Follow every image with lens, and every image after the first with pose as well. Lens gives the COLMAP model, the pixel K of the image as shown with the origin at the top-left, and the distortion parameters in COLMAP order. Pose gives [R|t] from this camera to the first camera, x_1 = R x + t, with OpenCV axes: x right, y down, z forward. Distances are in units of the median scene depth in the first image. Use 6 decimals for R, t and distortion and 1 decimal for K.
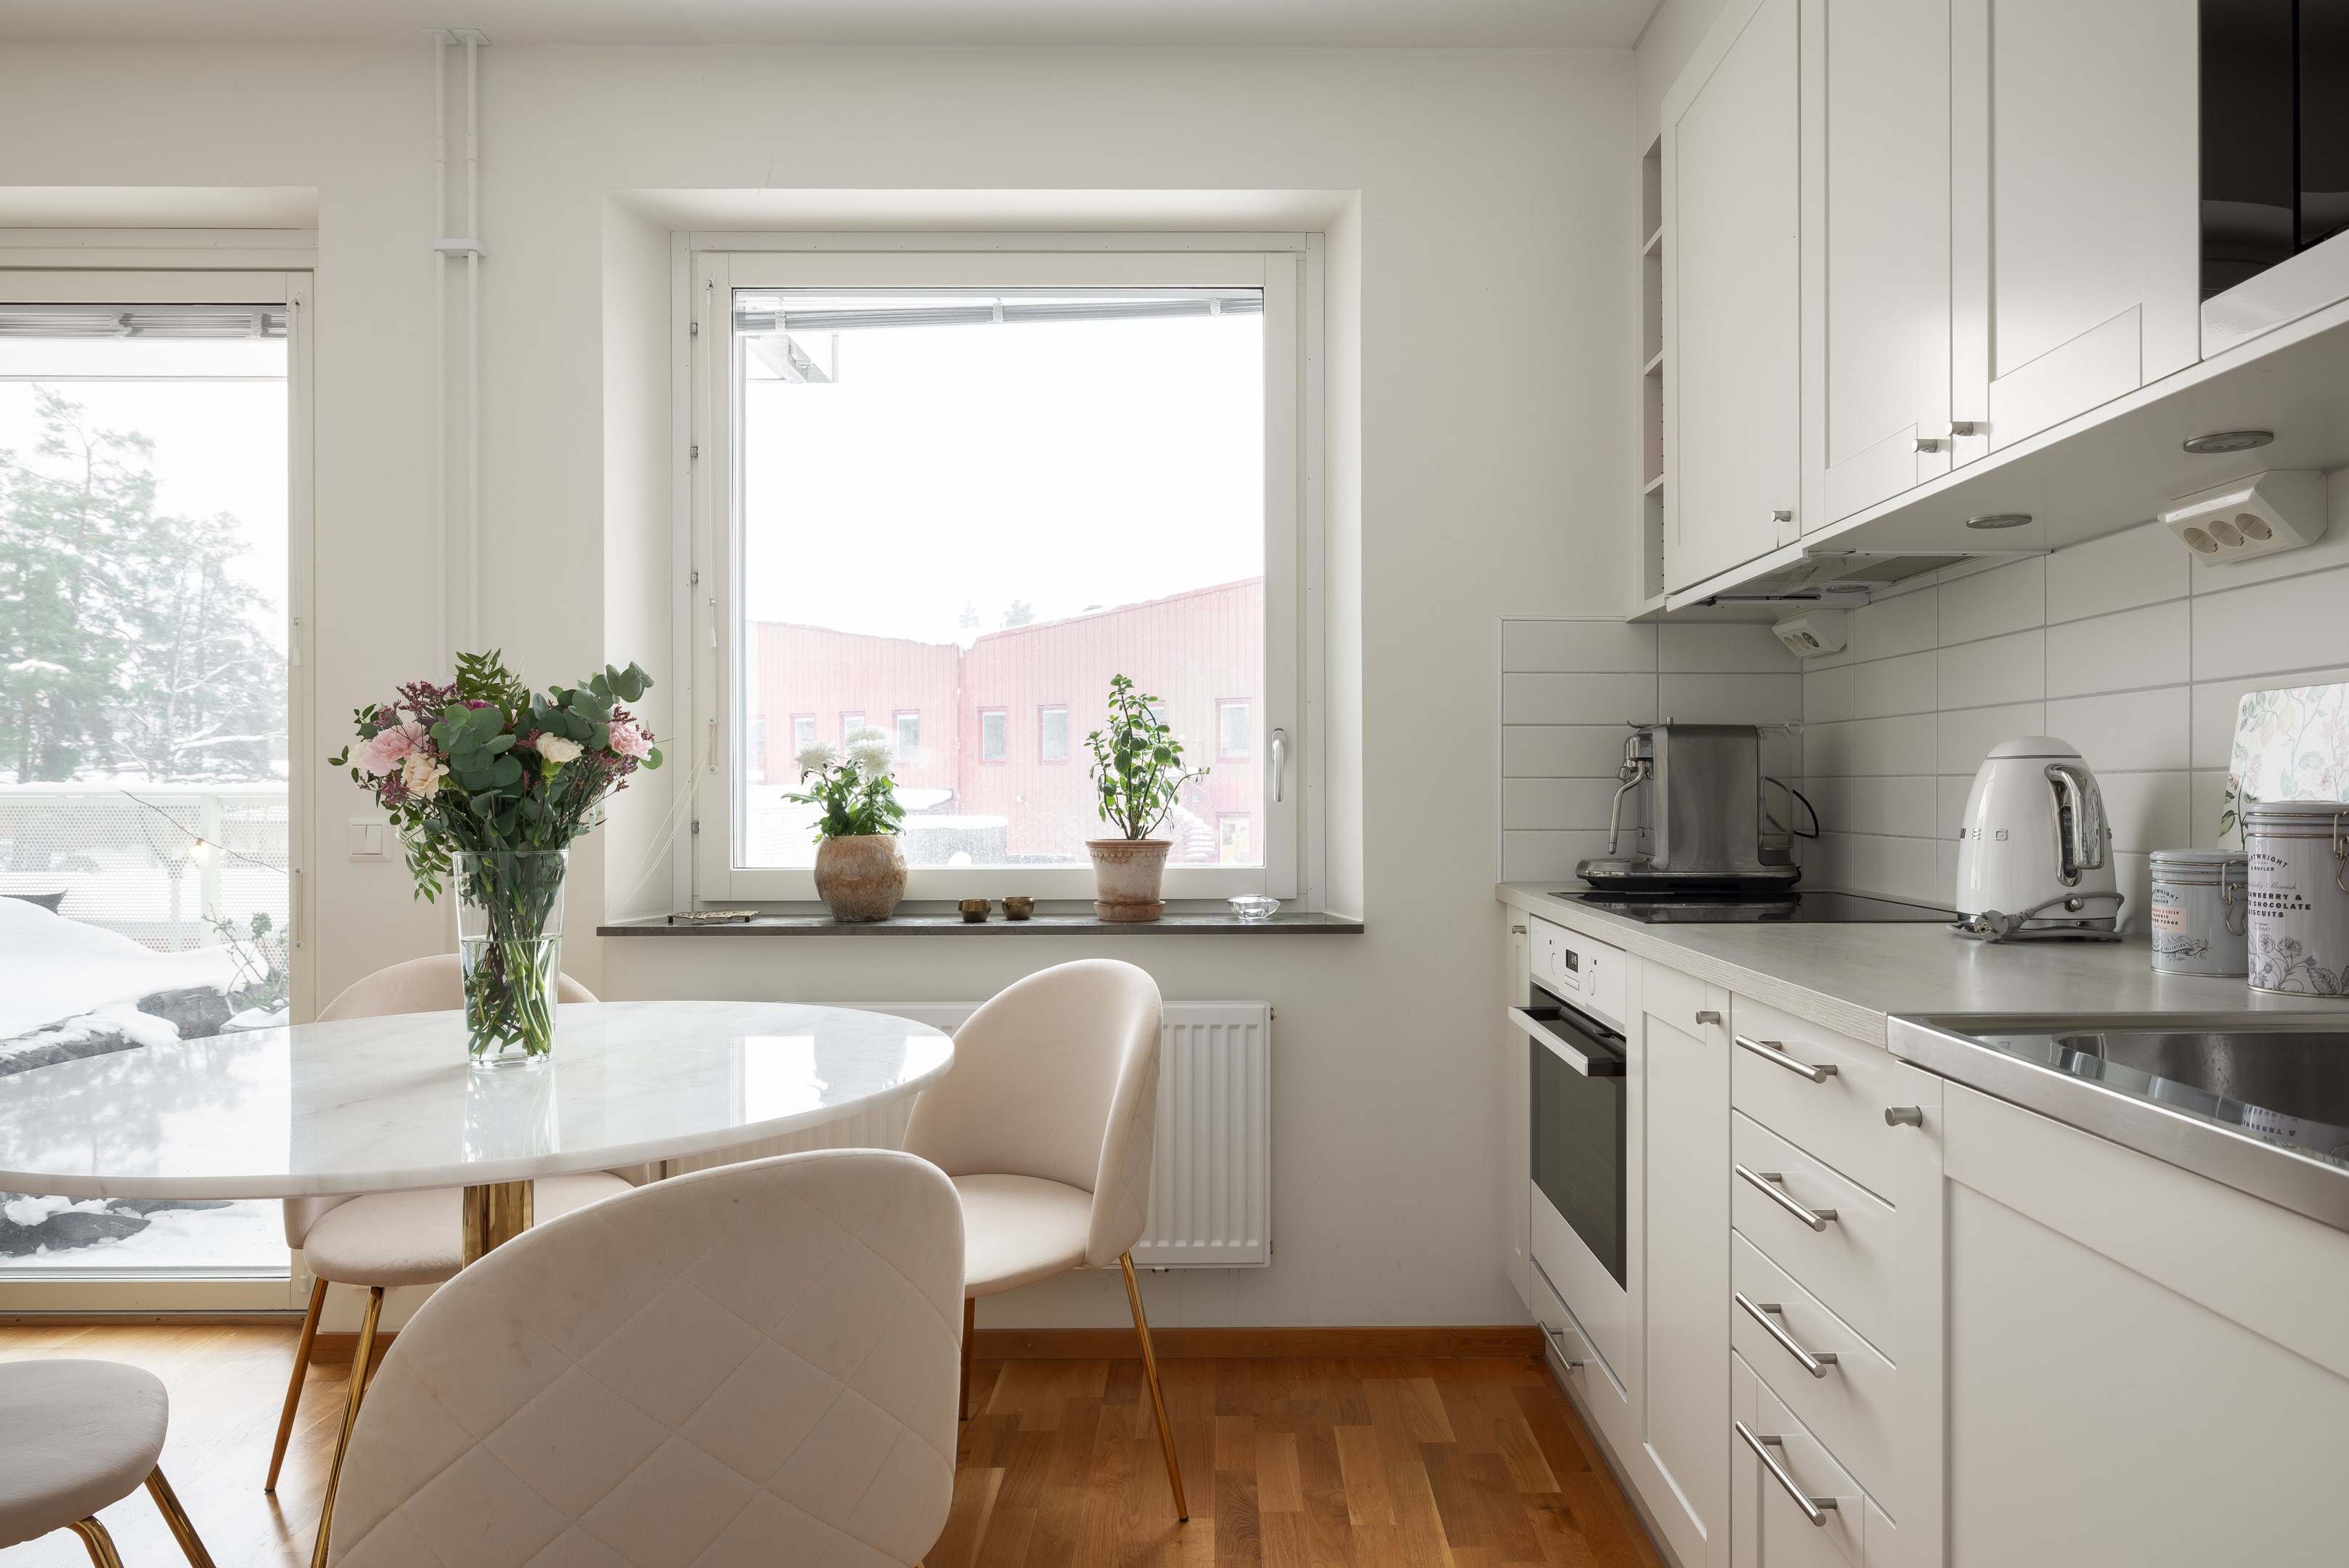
lens RADIAL K [[1464.9, 0, 1210.8], [0, 1464.9, 794.8], [0, 0, 1]] dist [0.015871, -0.000592]
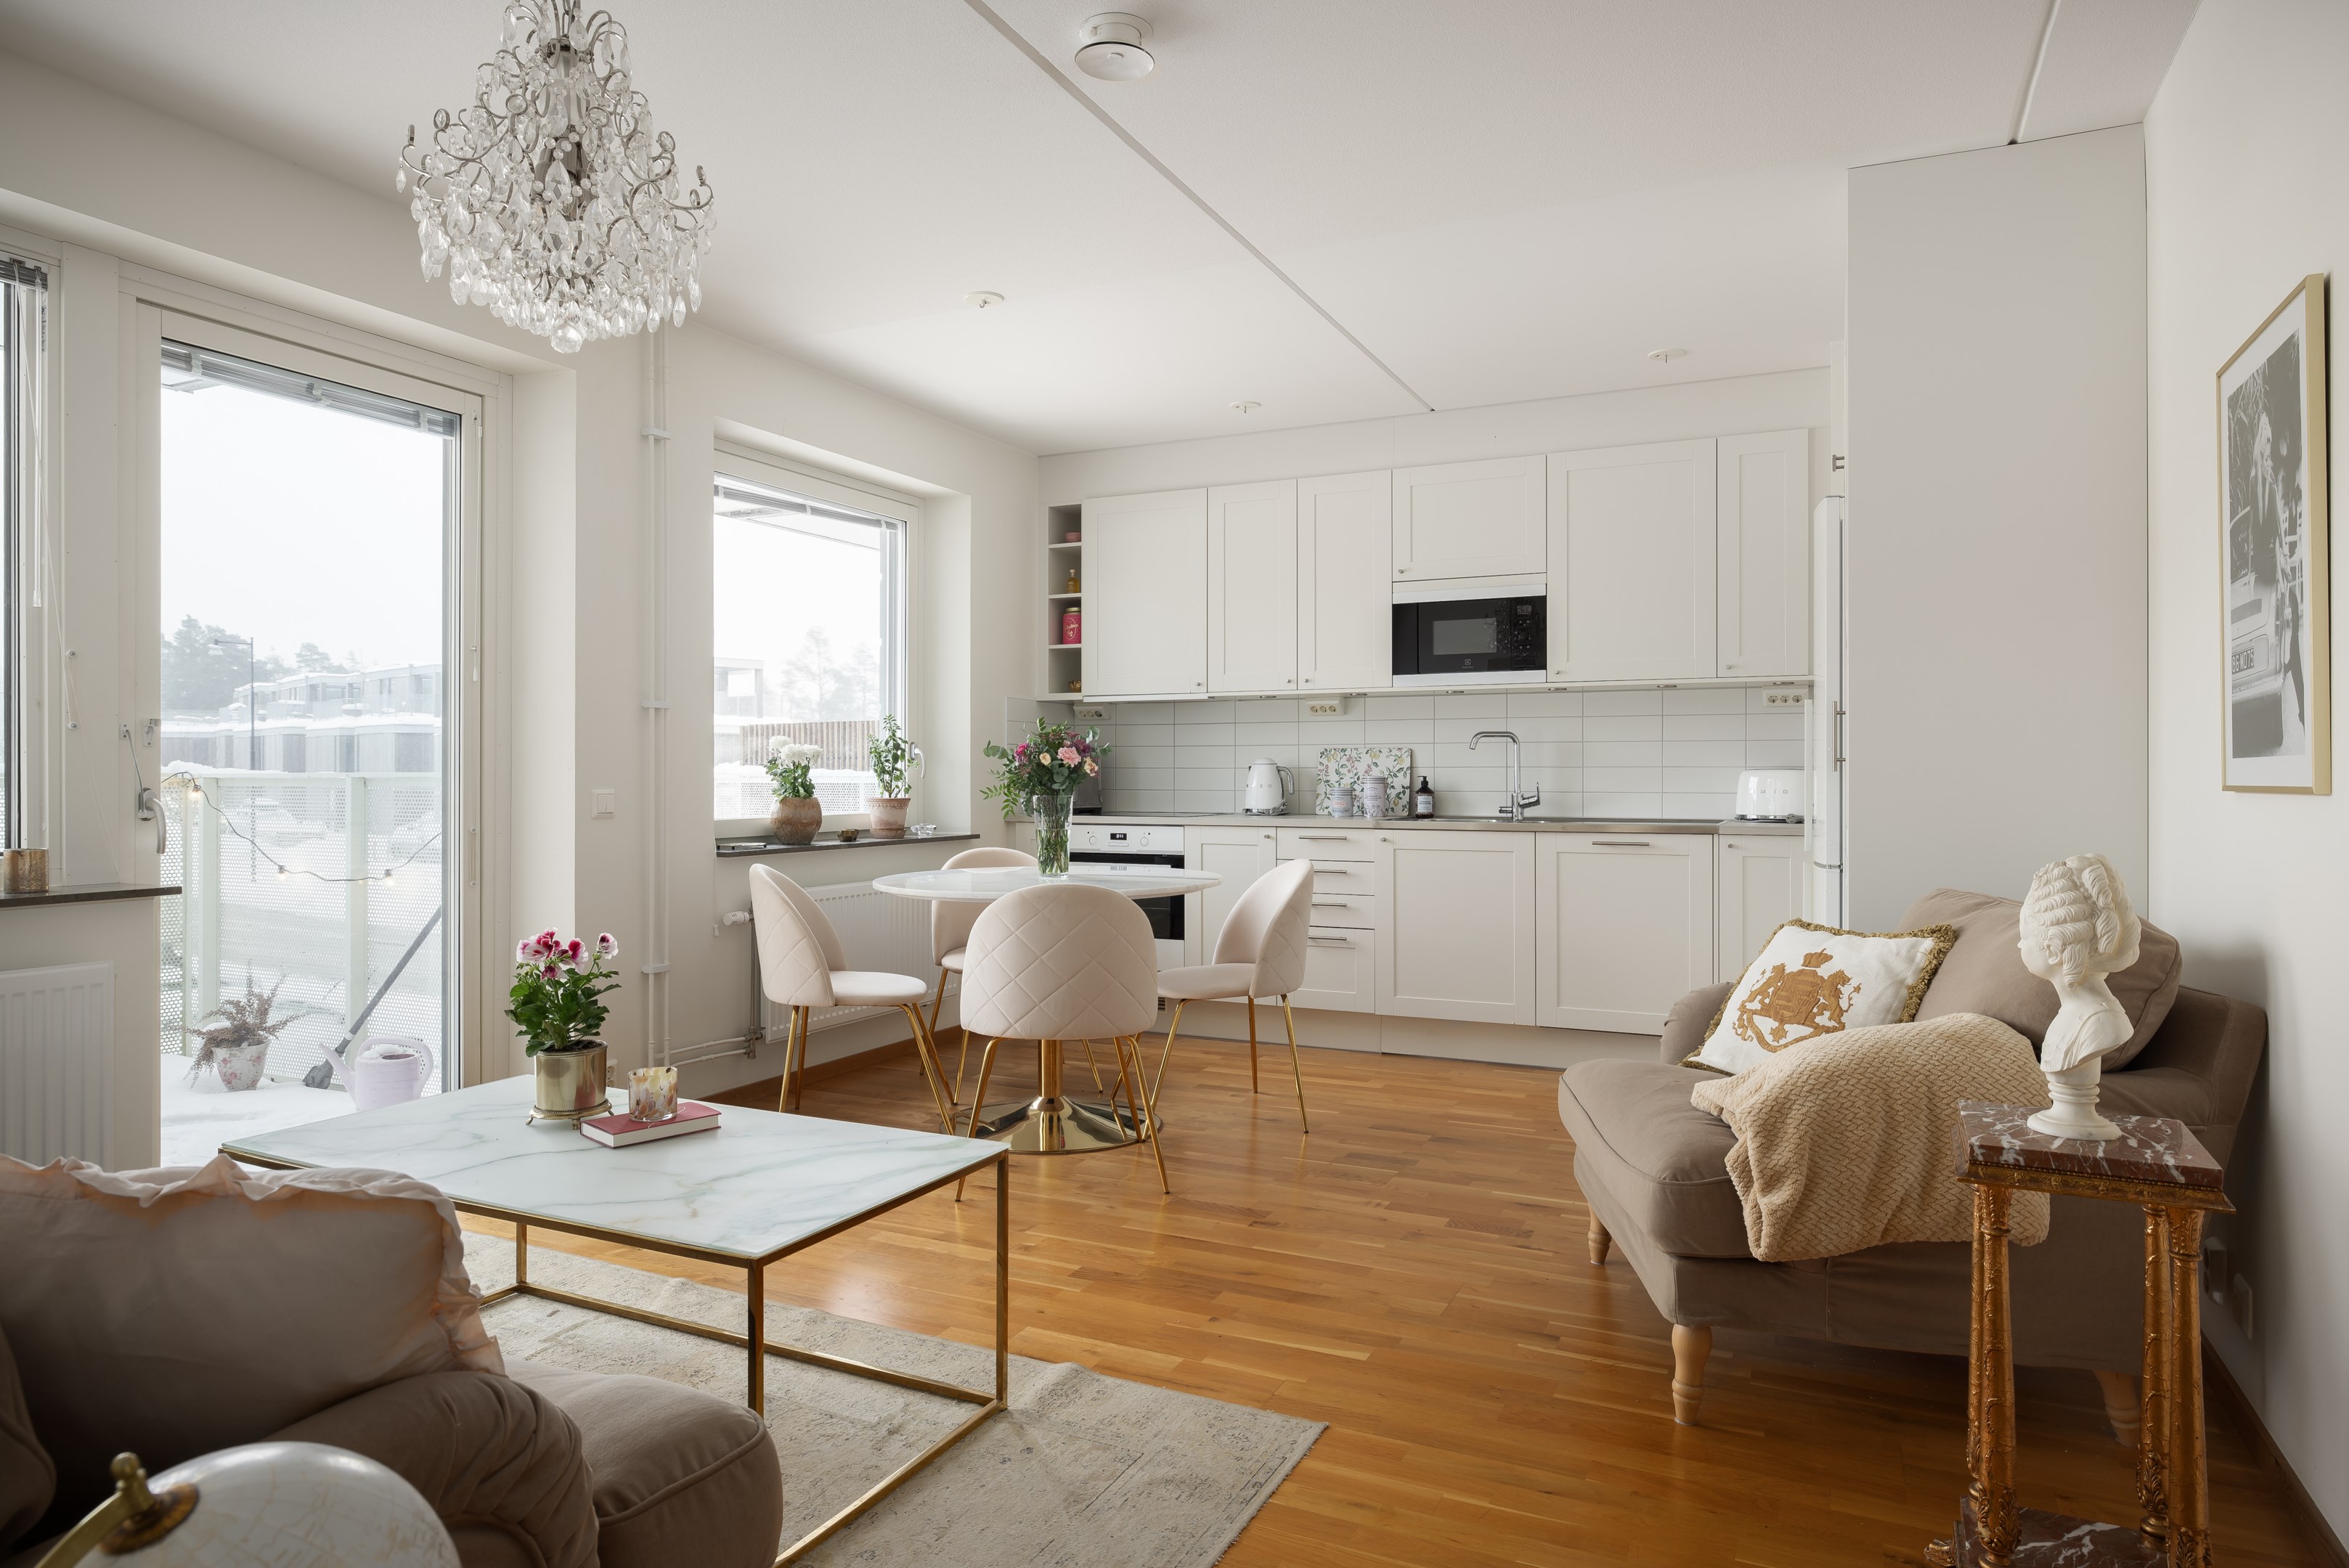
lens RADIAL K [[1394.9, 0, 1164.0], [0, 1394.9, 772.8], [0, 0, 1]] dist [-0.005853, 0.000434]
pose [[0.440357, 0.000453, 0.897823, -1.526218], [0.002144, 0.999996, -0.001556, 0.001148], [-0.897820, 0.002611, 0.440354, -0.153596]]
